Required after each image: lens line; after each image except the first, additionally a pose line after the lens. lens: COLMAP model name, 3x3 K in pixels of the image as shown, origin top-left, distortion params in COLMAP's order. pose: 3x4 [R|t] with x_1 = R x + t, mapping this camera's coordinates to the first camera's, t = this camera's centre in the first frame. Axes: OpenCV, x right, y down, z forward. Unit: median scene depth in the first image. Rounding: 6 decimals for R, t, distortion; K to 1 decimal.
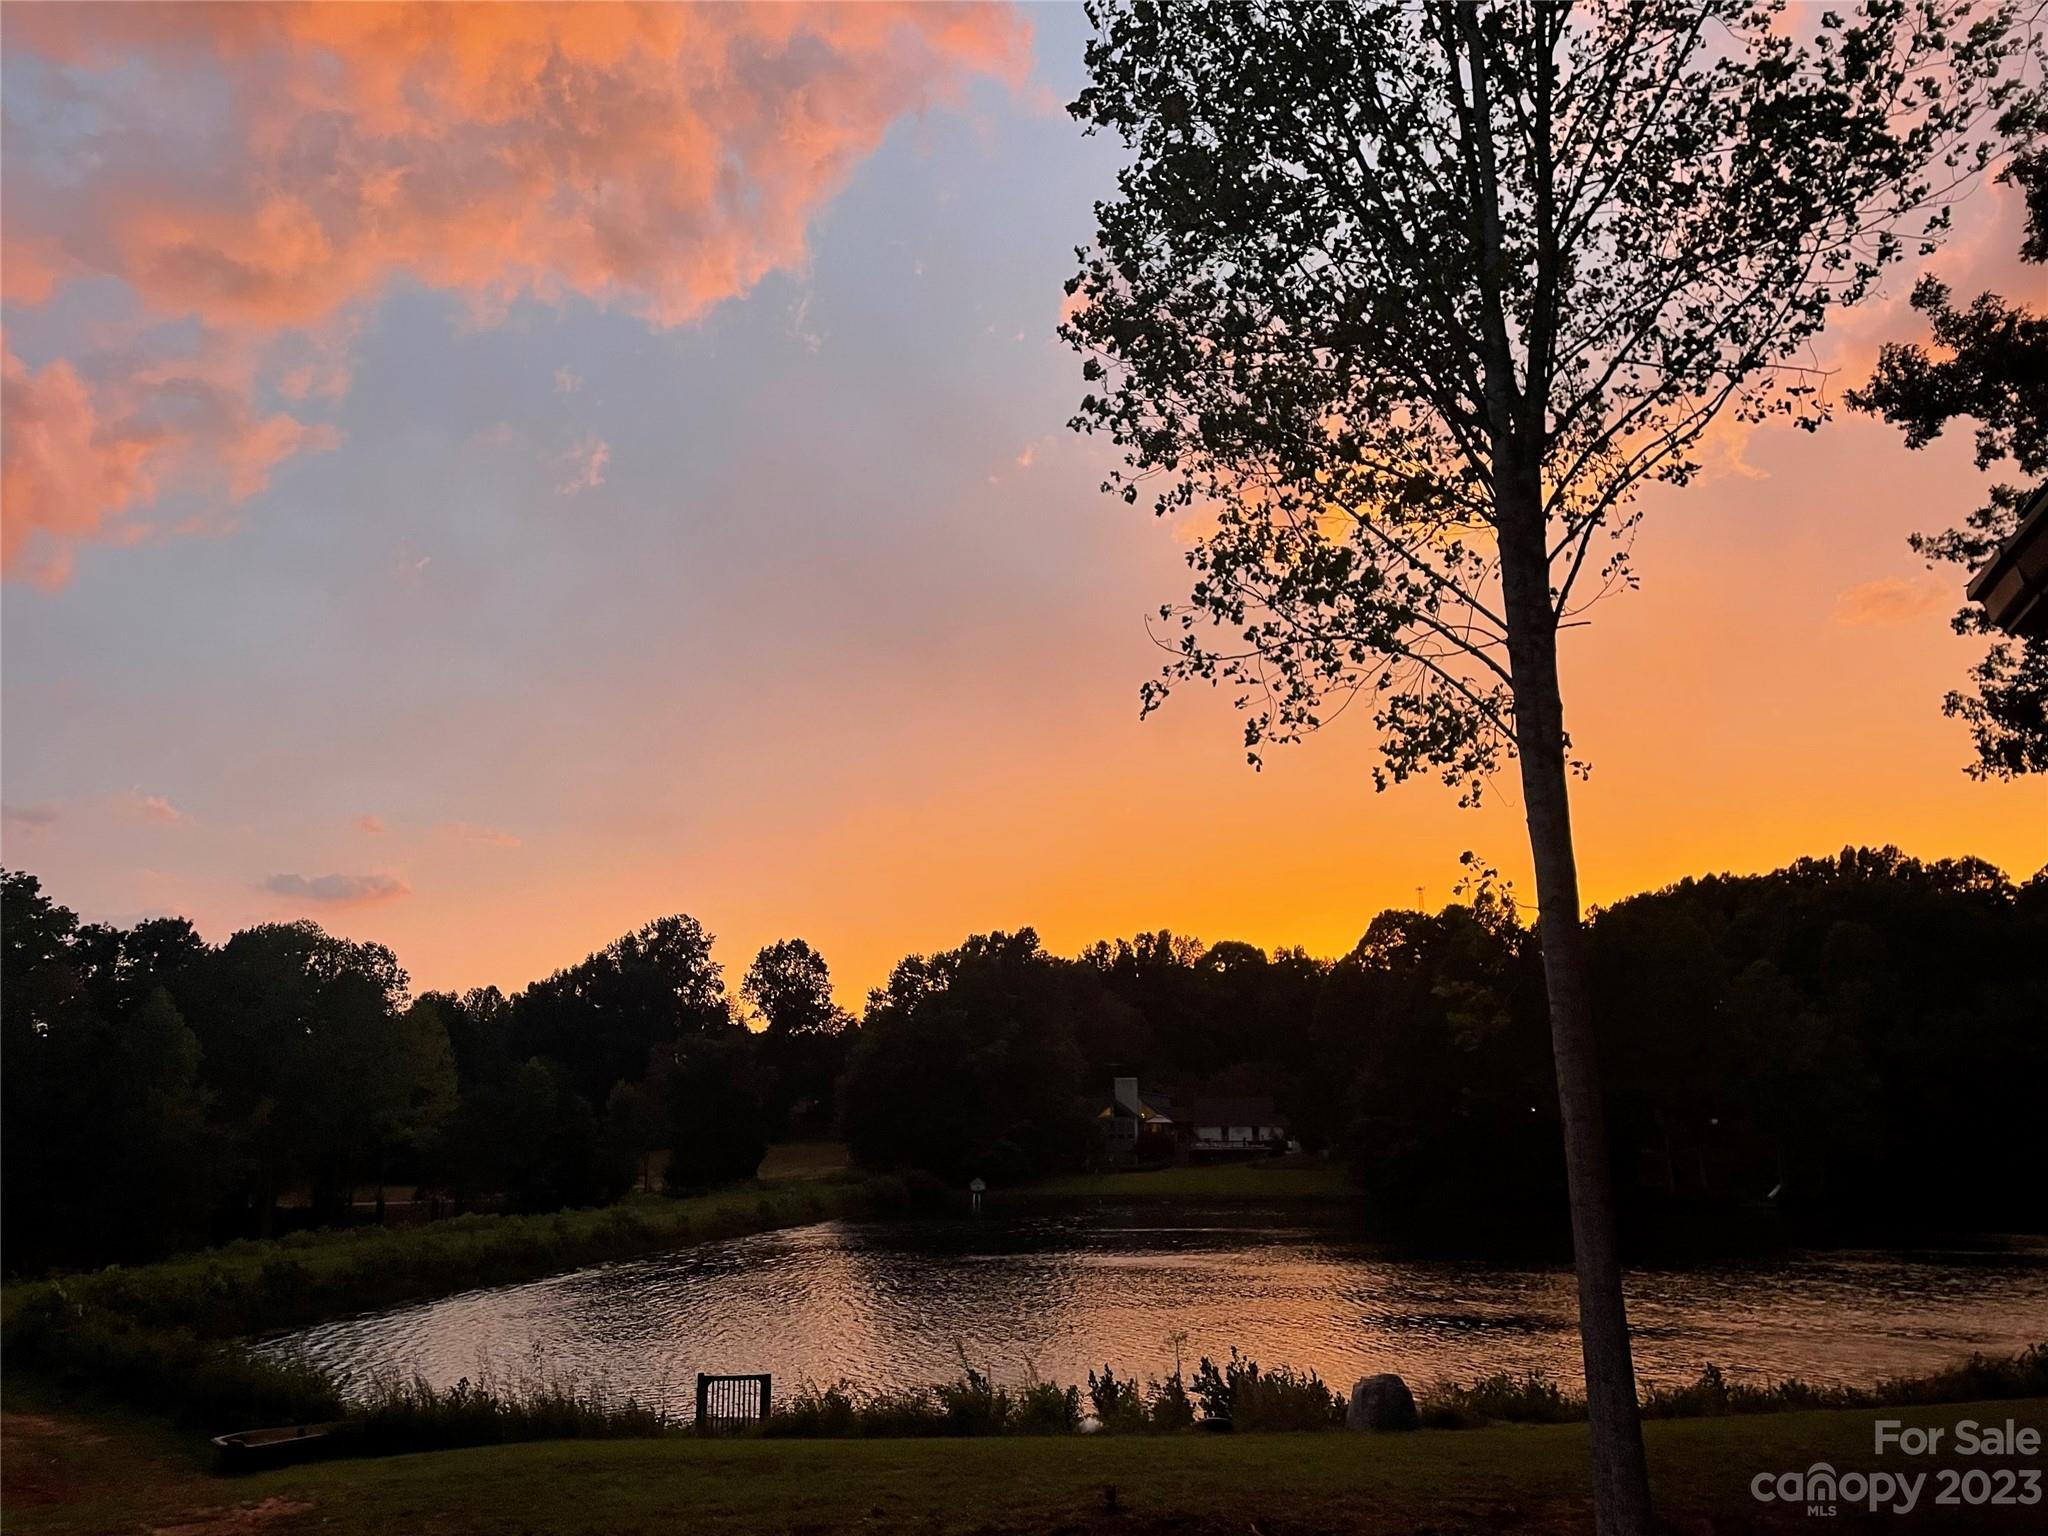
lens RADIAL K [[1536.7, 0, 985.8], [0, 1536.7, 726.5], [0, 0, 1]] dist [0.138533, -0.154501]
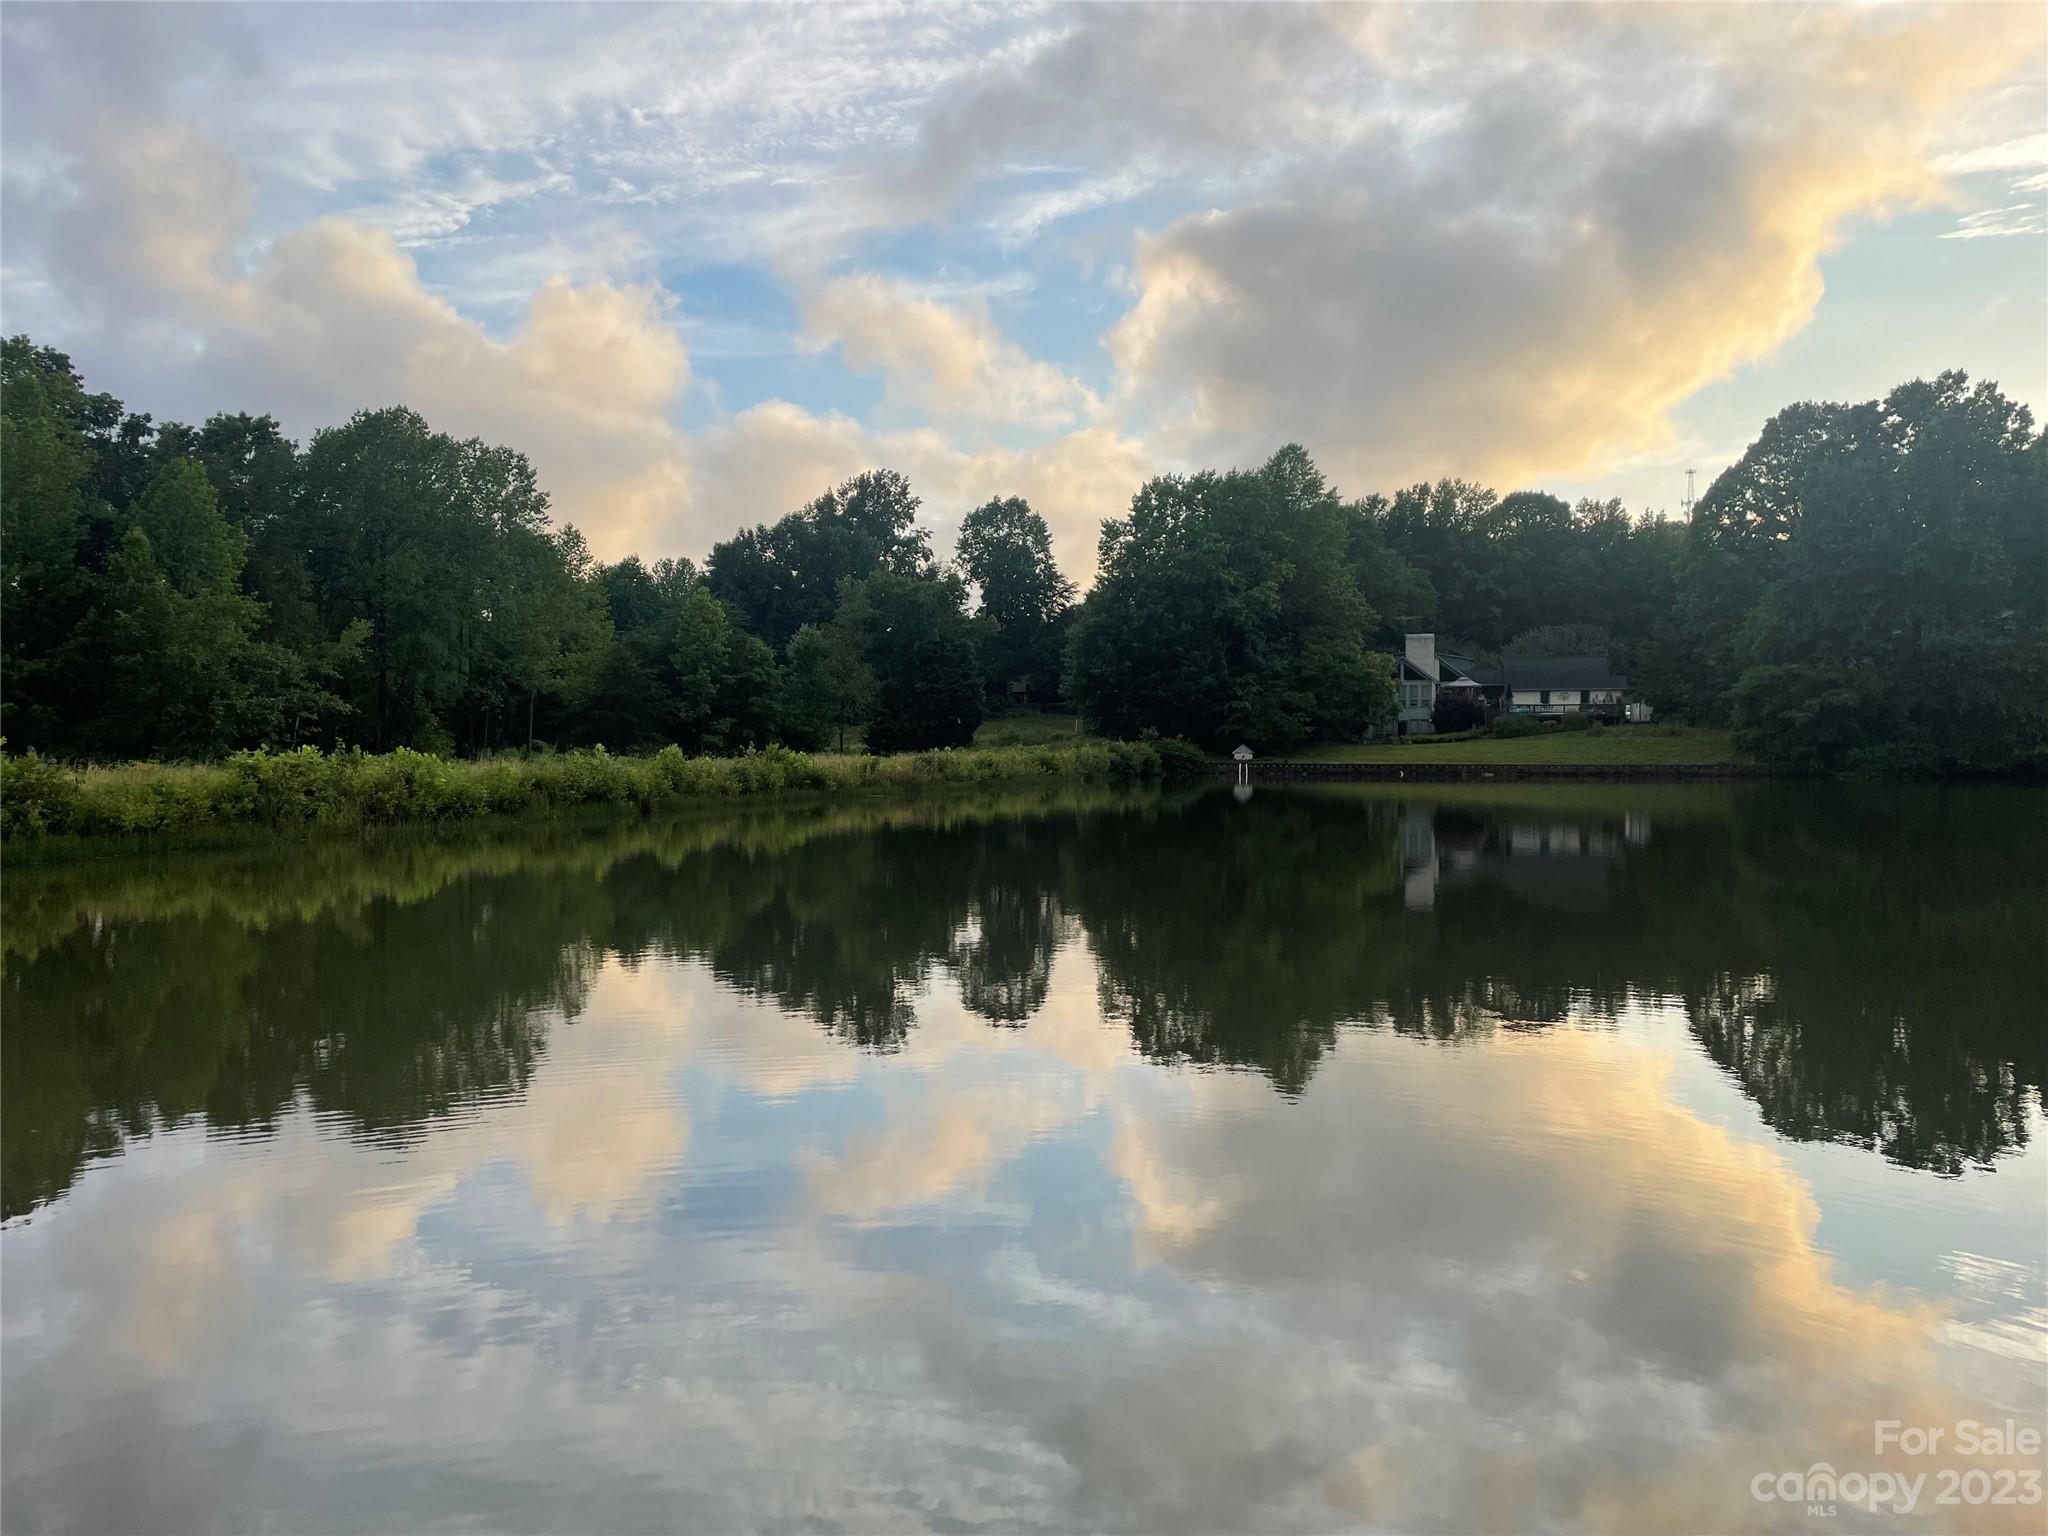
lens RADIAL K [[1538.6, 0, 1041.0], [0, 1538.6, 759.7], [0, 0, 1]] dist [0.120527, -0.156359]
pose [[0.994806, 0.004664, -0.101681, -0.024990], [0.022585, 0.963935, 0.265179, 0.071204], [0.099251, -0.266098, 0.958823, 0.186258]]
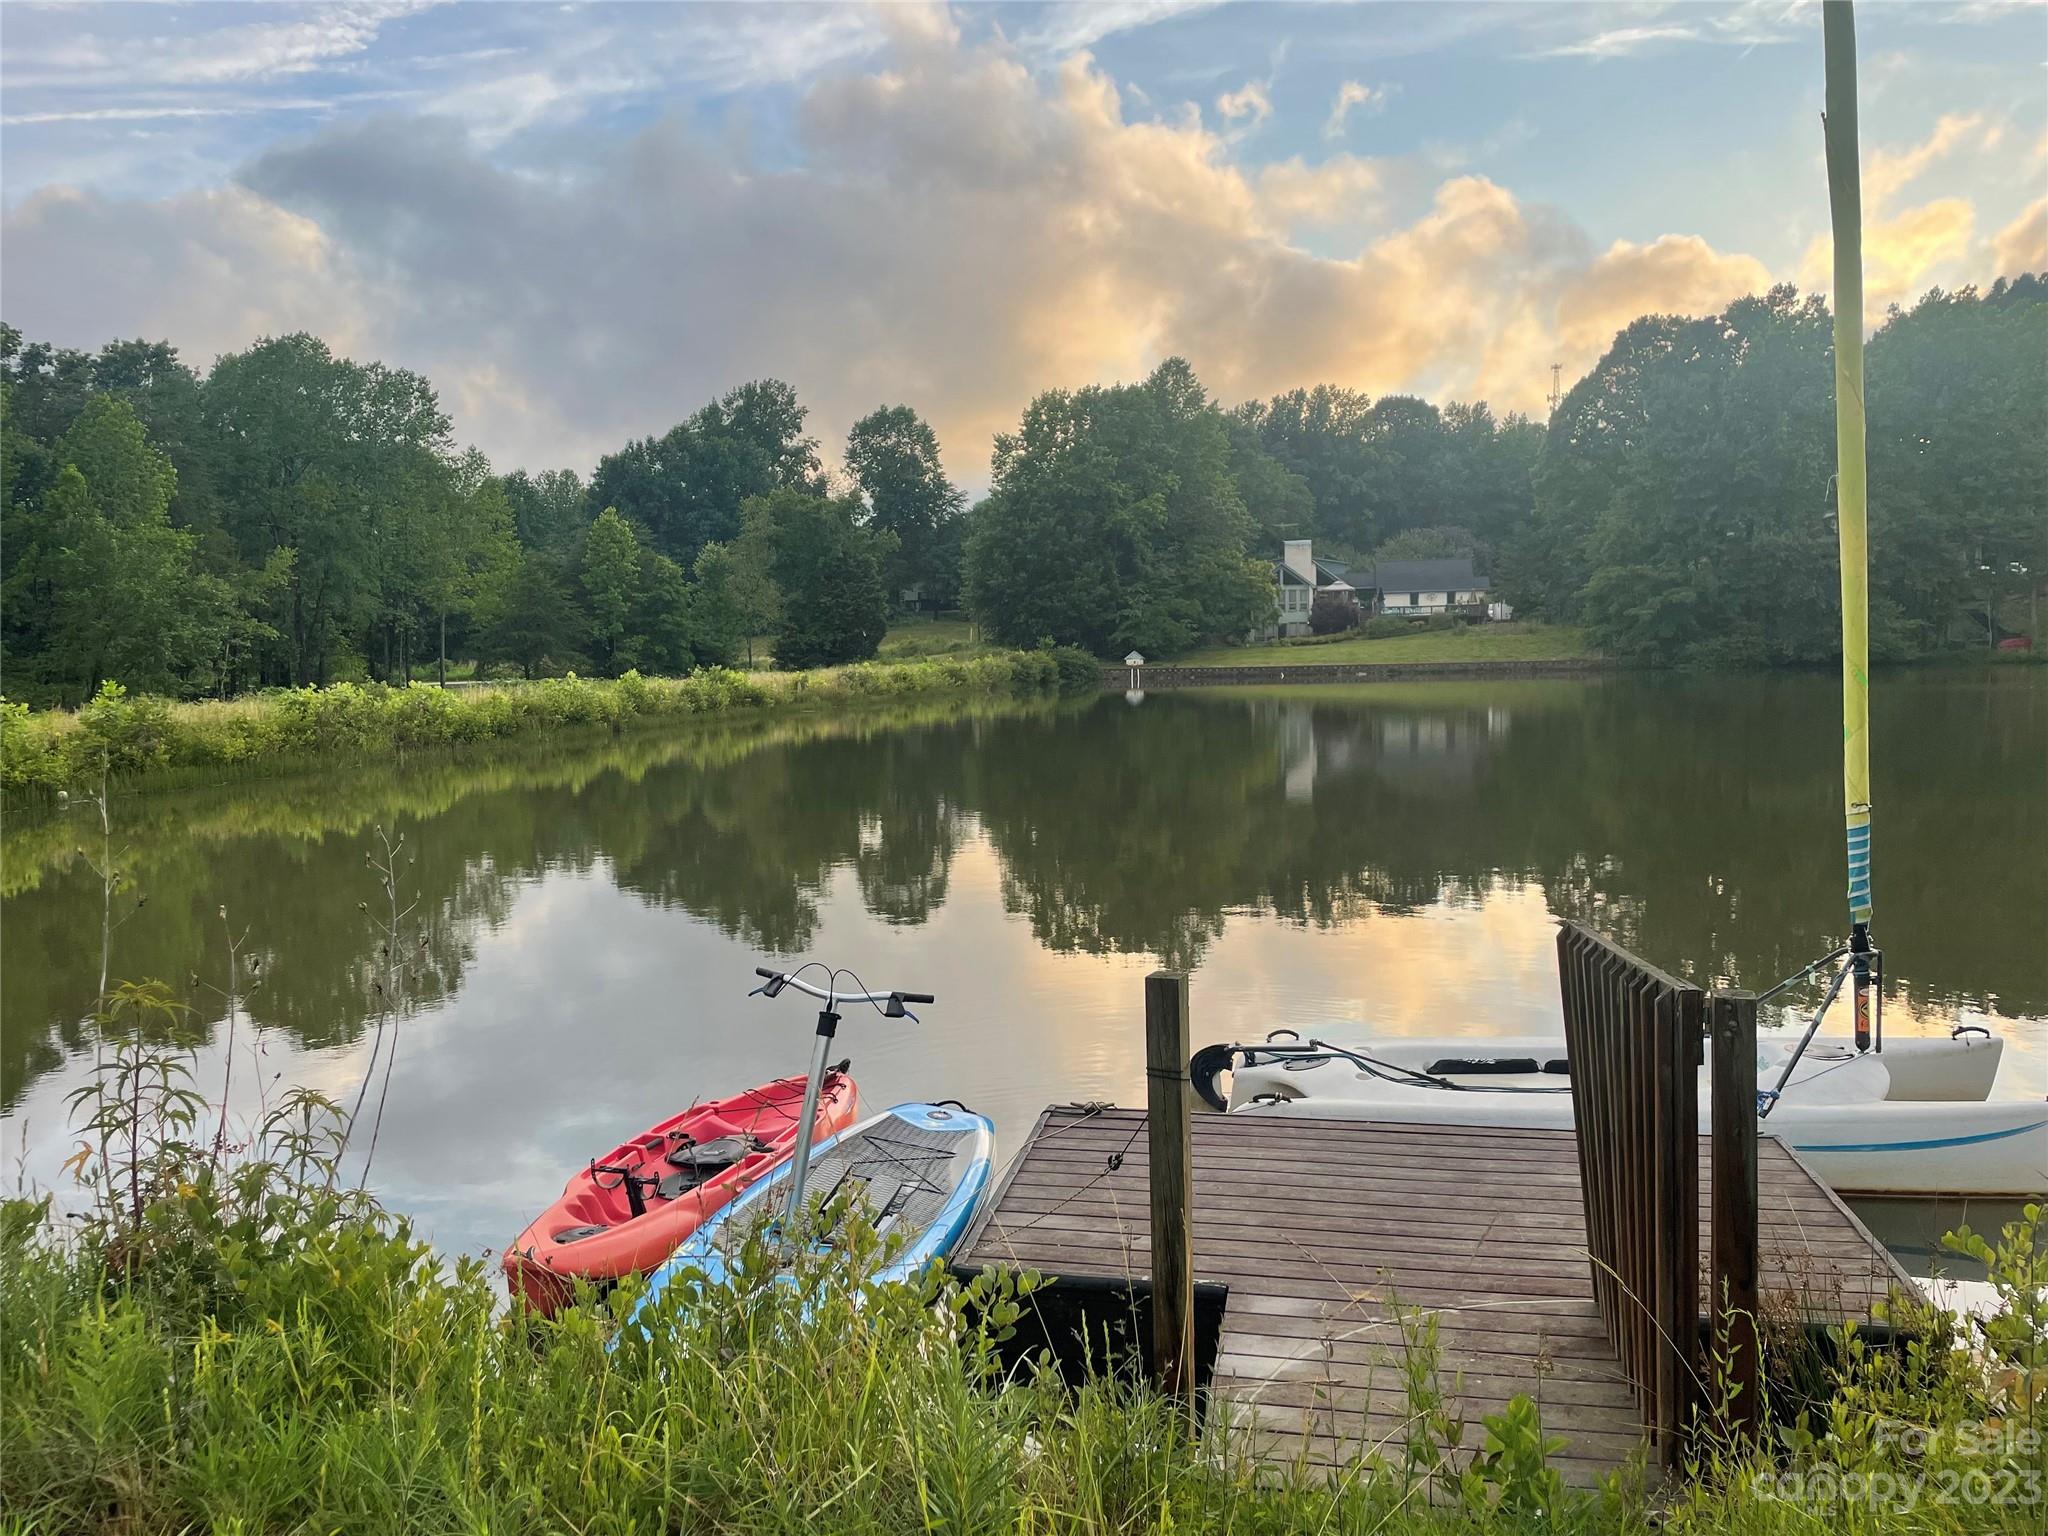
lens RADIAL K [[1543.6, 0, 1017.4], [0, 1543.6, 751.3], [0, 0, 1]] dist [0.126248, -0.163084]
pose [[0.999043, -0.014191, -0.041377, -0.030983], [0.026784, 0.946311, 0.322145, 0.057638], [0.034584, -0.322945, 0.945786, 0.149810]]
